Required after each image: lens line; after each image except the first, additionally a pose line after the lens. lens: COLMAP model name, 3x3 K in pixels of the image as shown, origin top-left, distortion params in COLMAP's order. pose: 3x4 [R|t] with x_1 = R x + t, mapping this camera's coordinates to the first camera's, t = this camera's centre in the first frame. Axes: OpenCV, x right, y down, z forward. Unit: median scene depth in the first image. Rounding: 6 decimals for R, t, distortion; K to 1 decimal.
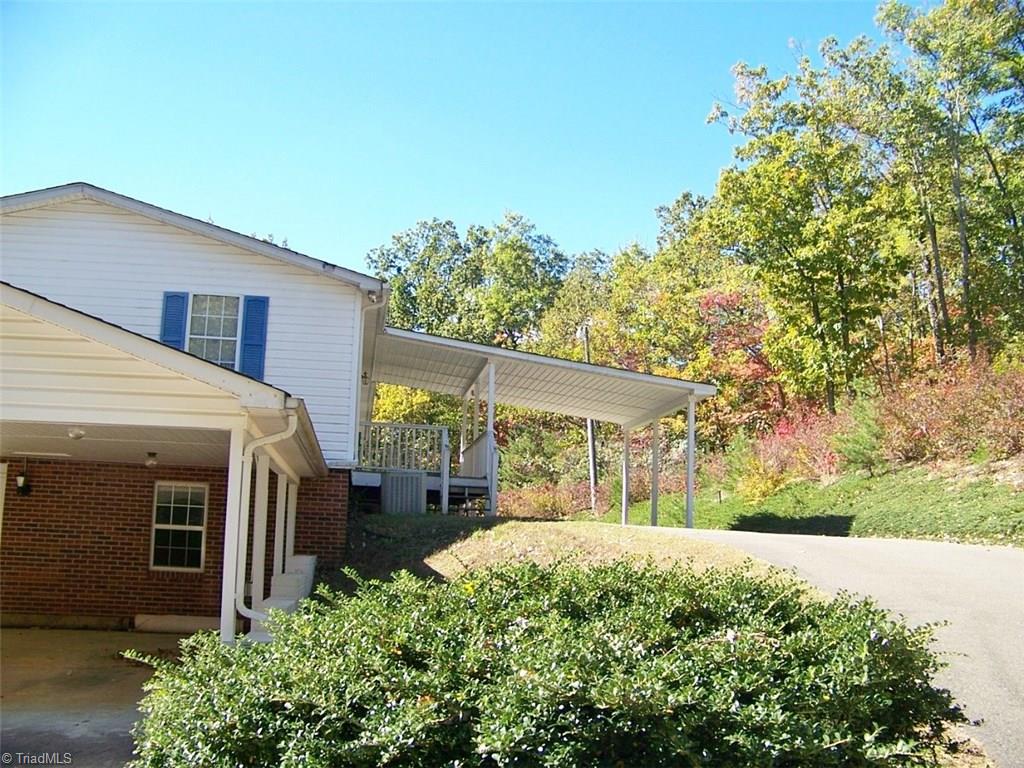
lens RADIAL K [[1111.6, 0, 530.4], [0, 1111.6, 402.9], [0, 0, 1]] dist [-0.259715, 0.356376]
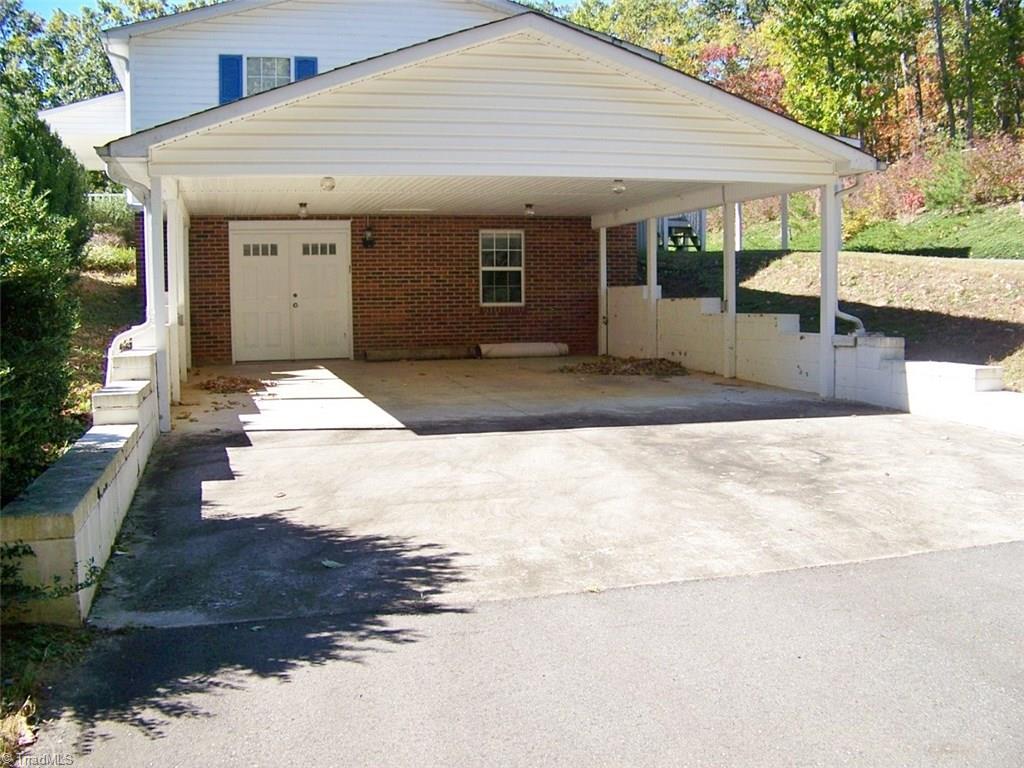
lens RADIAL K [[1111.6, 0, 530.4], [0, 1111.6, 402.9], [0, 0, 1]] dist [-0.259715, 0.356376]
pose [[0.992711, -0.050214, 0.109558, -0.432686], [0.024358, 0.973901, 0.225662, -0.012310], [-0.118030, -0.221349, 0.968026, -0.187641]]
